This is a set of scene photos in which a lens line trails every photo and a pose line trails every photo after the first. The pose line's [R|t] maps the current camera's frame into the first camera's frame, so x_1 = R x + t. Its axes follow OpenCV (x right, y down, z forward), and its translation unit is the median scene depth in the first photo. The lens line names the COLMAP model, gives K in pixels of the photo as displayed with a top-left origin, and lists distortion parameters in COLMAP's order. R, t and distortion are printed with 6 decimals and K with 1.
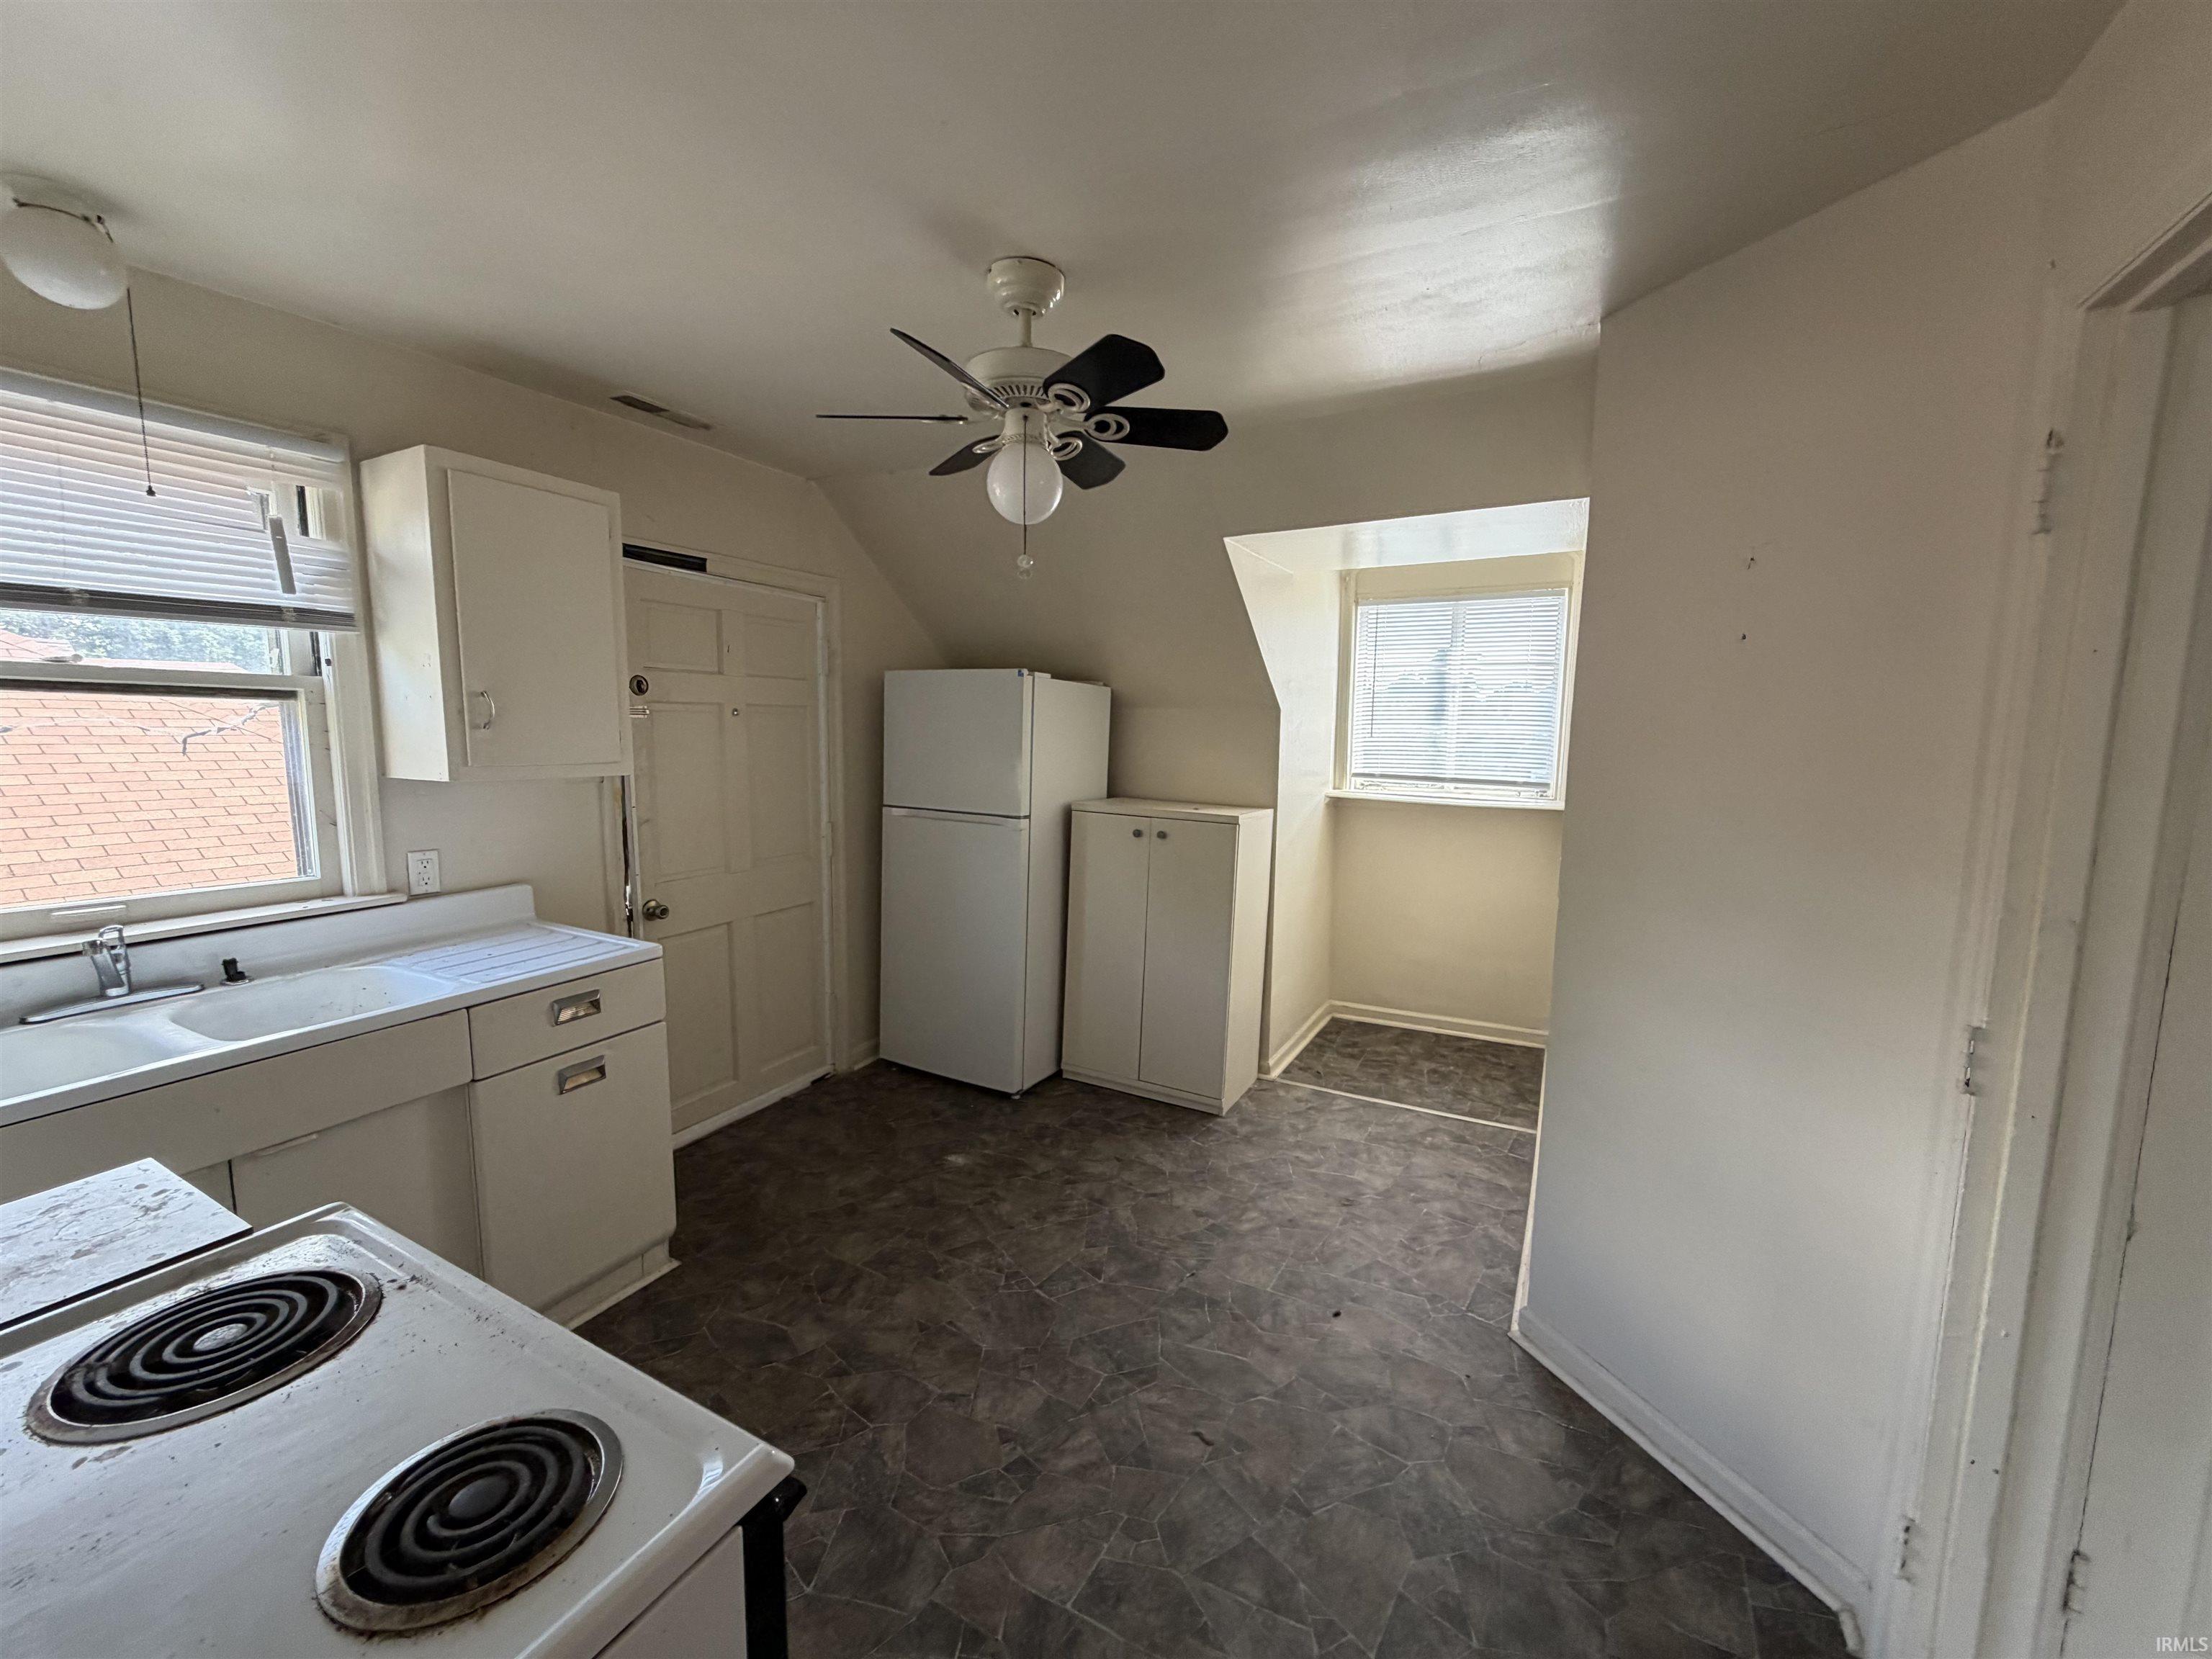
lens RADIAL K [[882.8, 0, 1101.8], [0, 882.8, 832.6], [0, 0, 1]] dist [-0.002455, 0.000458]
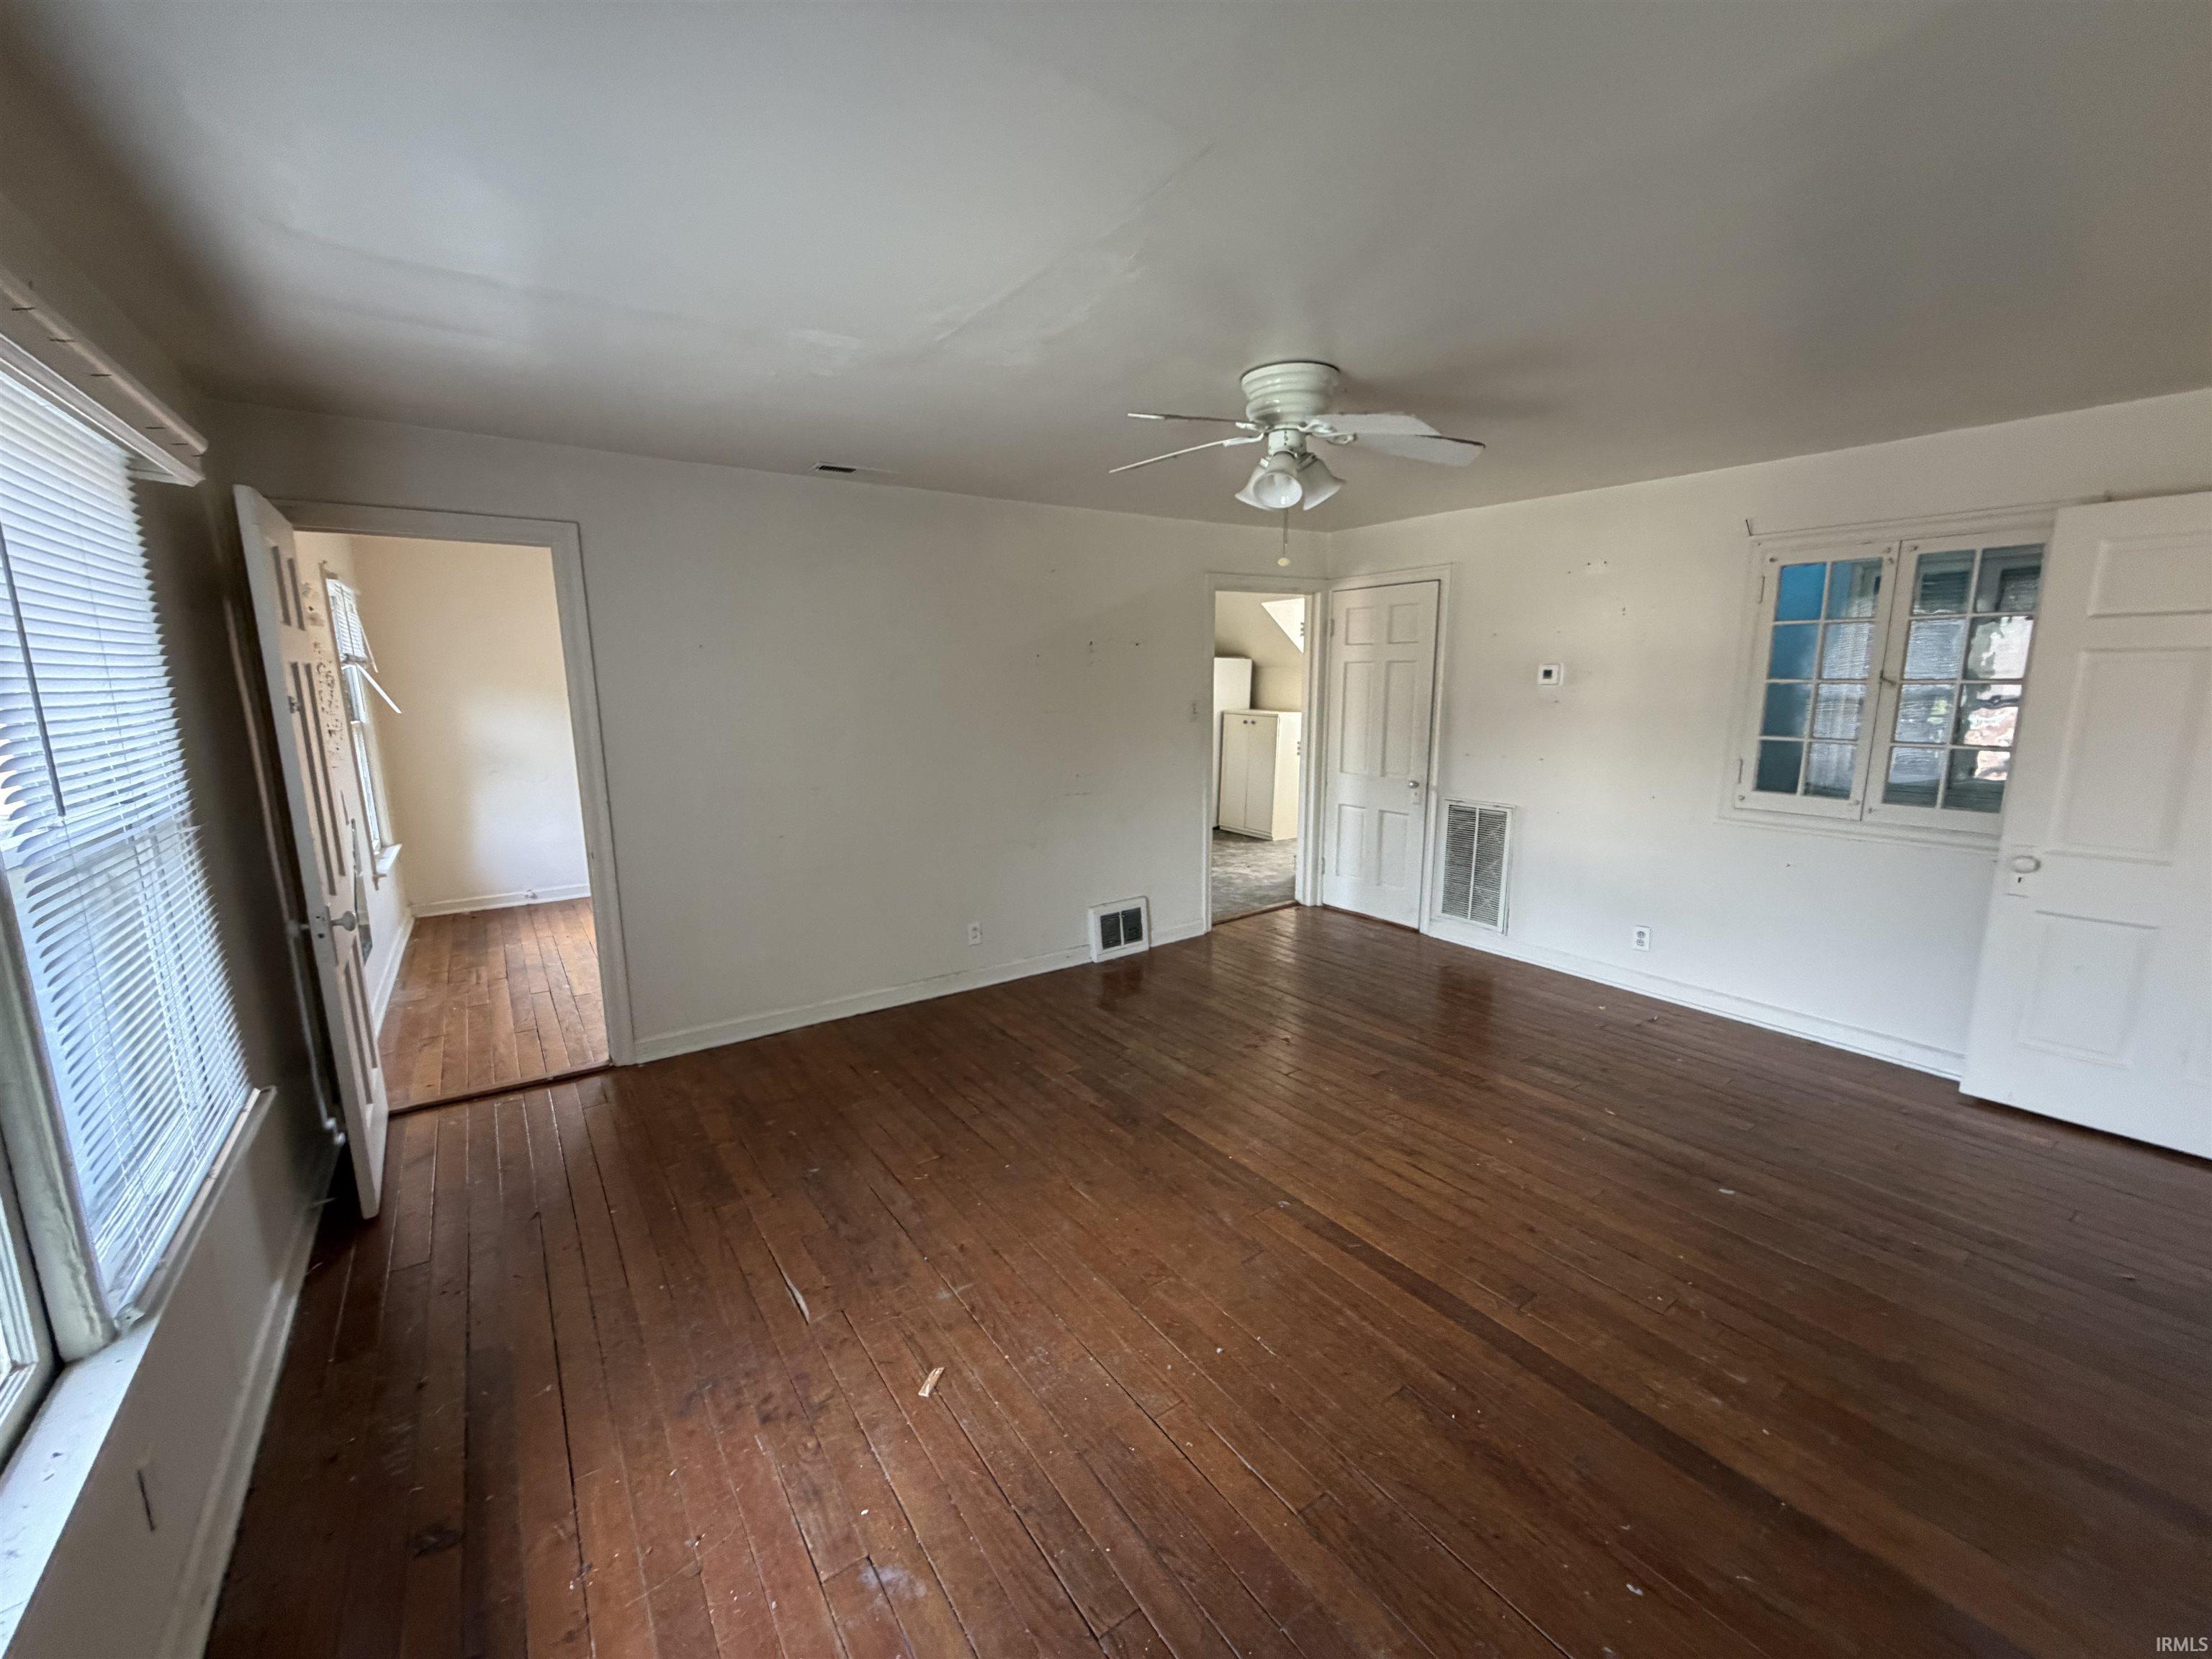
lens RADIAL K [[882.8, 0, 1101.8], [0, 882.8, 832.6], [0, 0, 1]] dist [-0.002455, 0.000458]
pose [[0.893826, 0.060579, -0.444303, 1.303237], [-0.034870, 0.997222, 0.065817, 0.256824], [0.447056, -0.043336, 0.893456, -2.215867]]
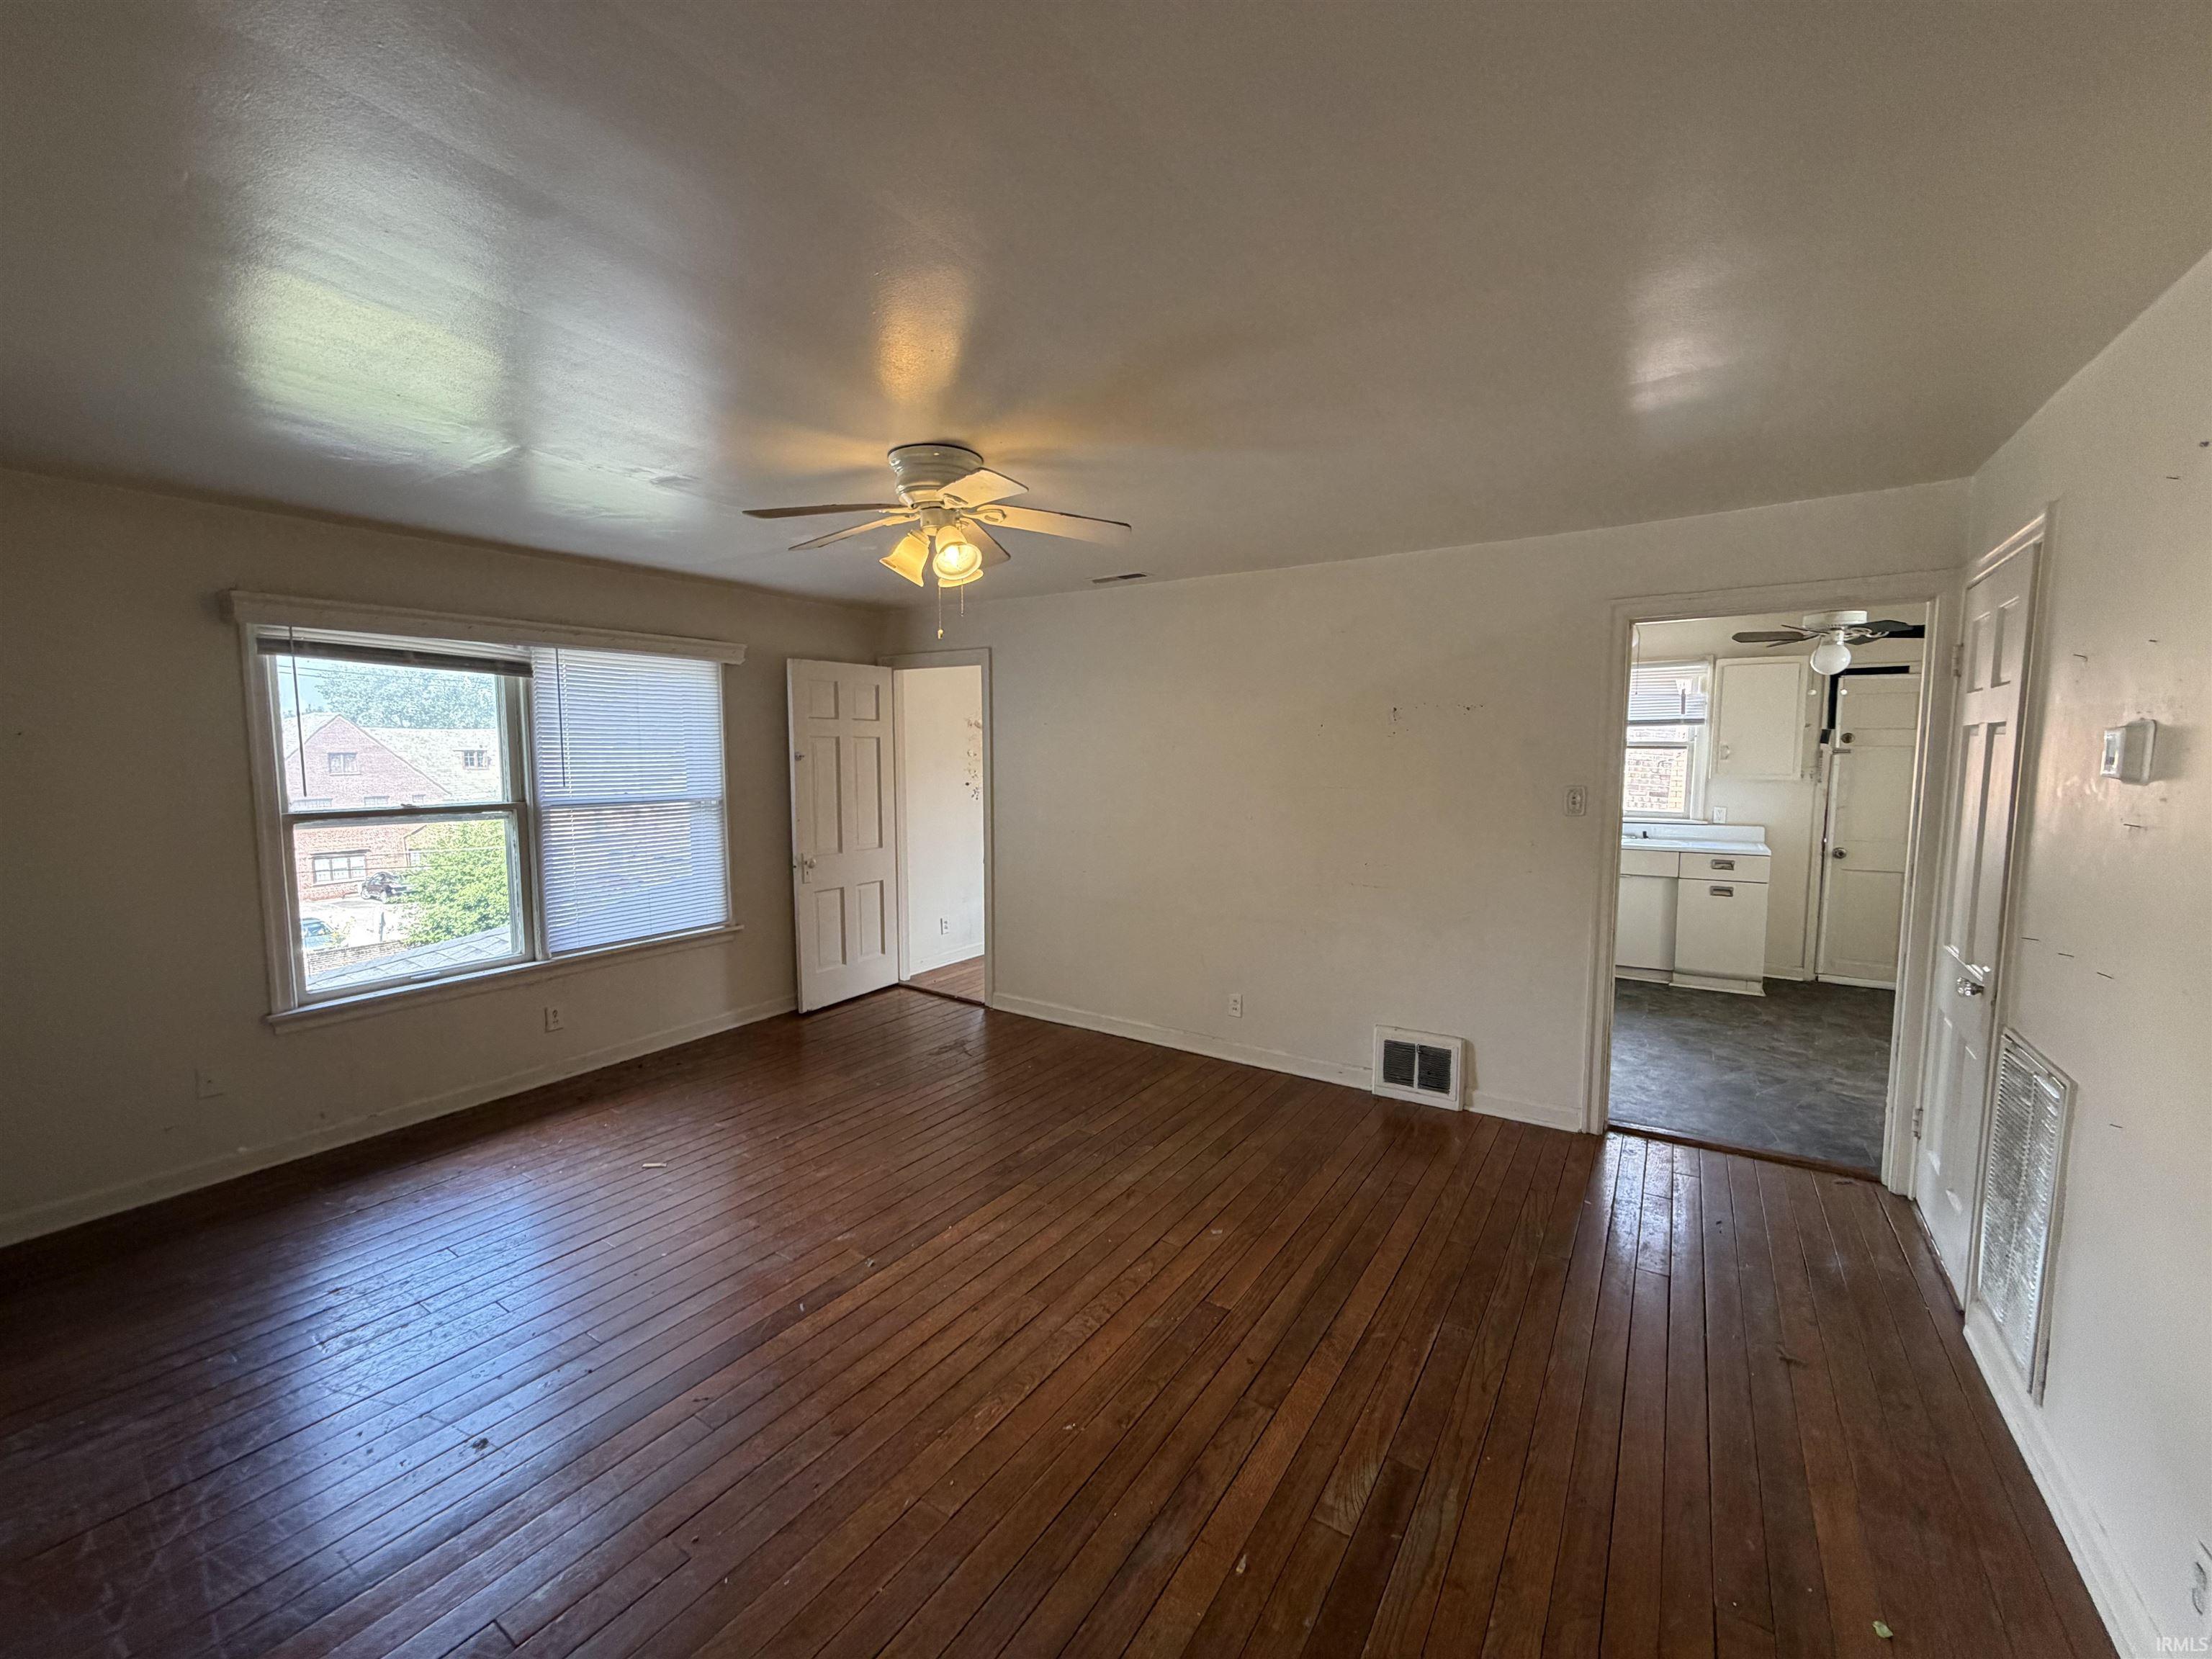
lens RADIAL K [[884.8, 0, 1098.5], [0, 884.8, 831.8], [0, 0, 1]] dist [-0.001029, 0.000099]
pose [[-0.093010, 0.079019, -0.992525, 2.192801], [-0.122039, 0.988425, 0.090129, 0.092101], [0.988158, 0.129509, -0.082290, -0.642471]]
